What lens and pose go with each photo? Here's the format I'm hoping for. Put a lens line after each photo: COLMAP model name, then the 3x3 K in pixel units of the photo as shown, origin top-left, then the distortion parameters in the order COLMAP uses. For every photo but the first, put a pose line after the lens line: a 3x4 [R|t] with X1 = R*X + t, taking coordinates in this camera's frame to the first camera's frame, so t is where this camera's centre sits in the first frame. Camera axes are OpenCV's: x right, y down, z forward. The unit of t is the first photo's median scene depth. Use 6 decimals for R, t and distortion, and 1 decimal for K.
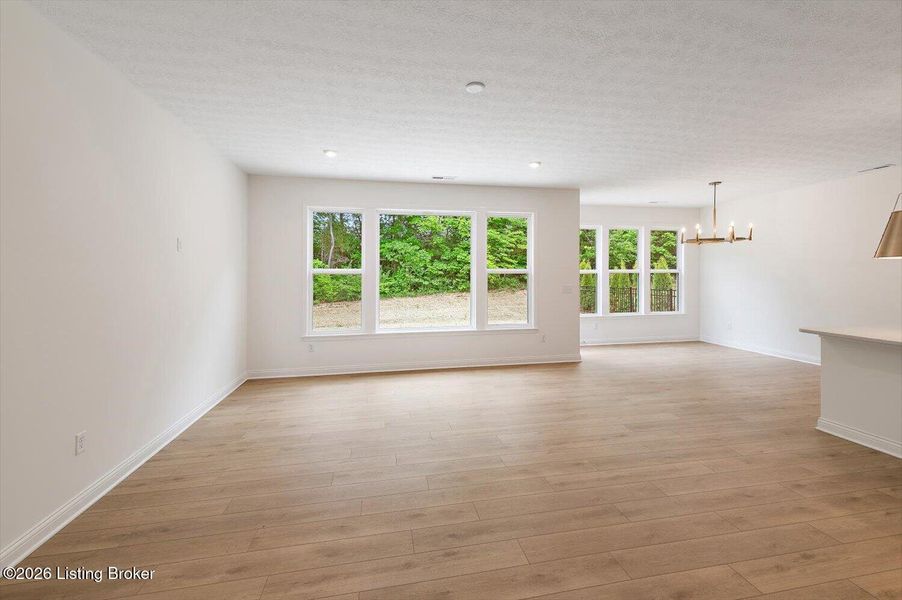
lens RADIAL K [[378.2, 0, 451.7], [0, 378.2, 274.2], [0, 0, 1]] dist [0.001747, 0.000299]
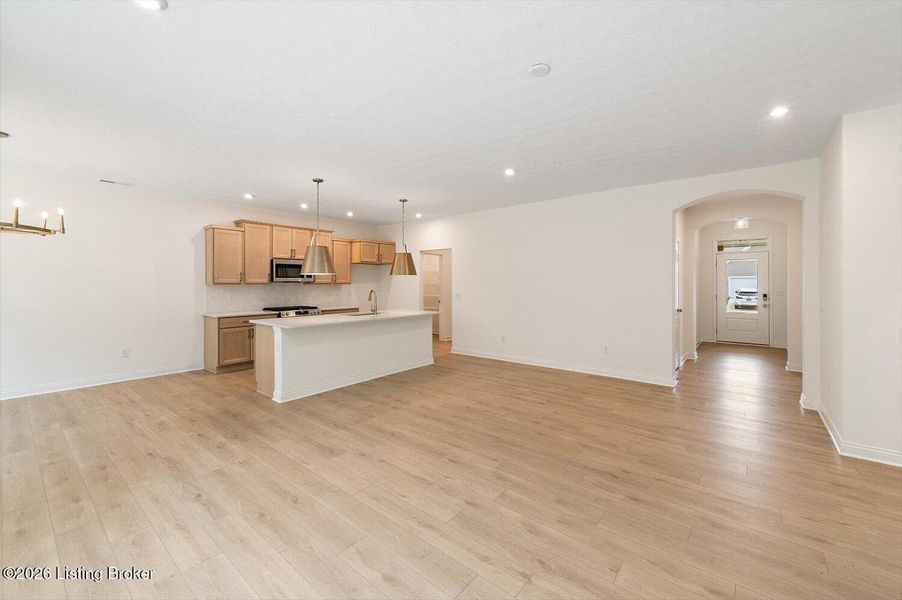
lens RADIAL K [[363.5, 0, 454.5], [0, 363.5, 283.8], [0, 0, 1]] dist [0.001607, -0.000037]
pose [[-0.642810, 0.002015, 0.766023, -0.206079], [0.001686, 0.999998, -0.001215, 0.002503], [-0.766024, 0.000511, -0.642812, 0.753600]]
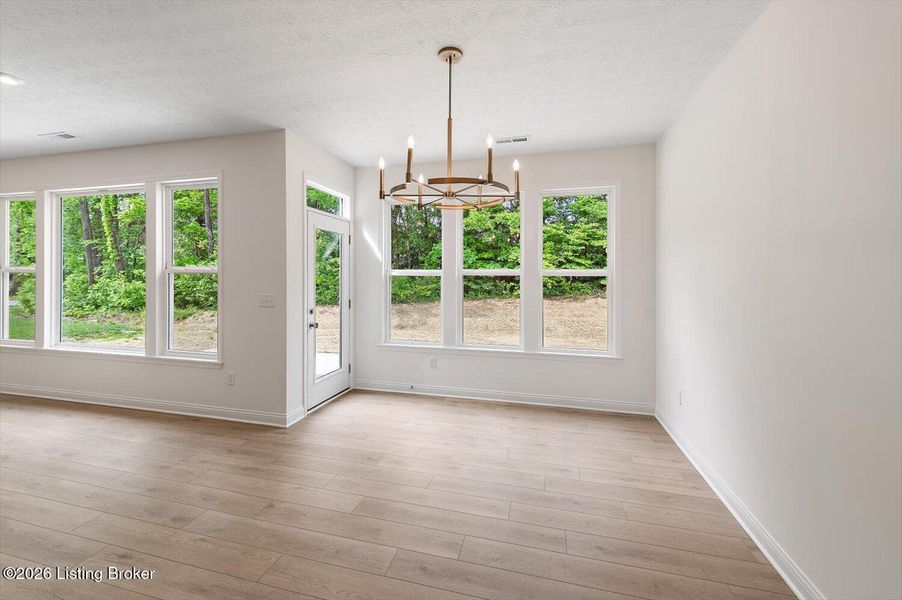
lens RADIAL K [[363.5, 0, 454.5], [0, 363.5, 283.8], [0, 0, 1]] dist [0.001607, -0.000037]
pose [[0.902273, 0.015592, -0.430883, 0.800073], [-0.007223, 0.999752, 0.021052, -0.002985], [0.431105, -0.015882, 0.902162, 0.602580]]
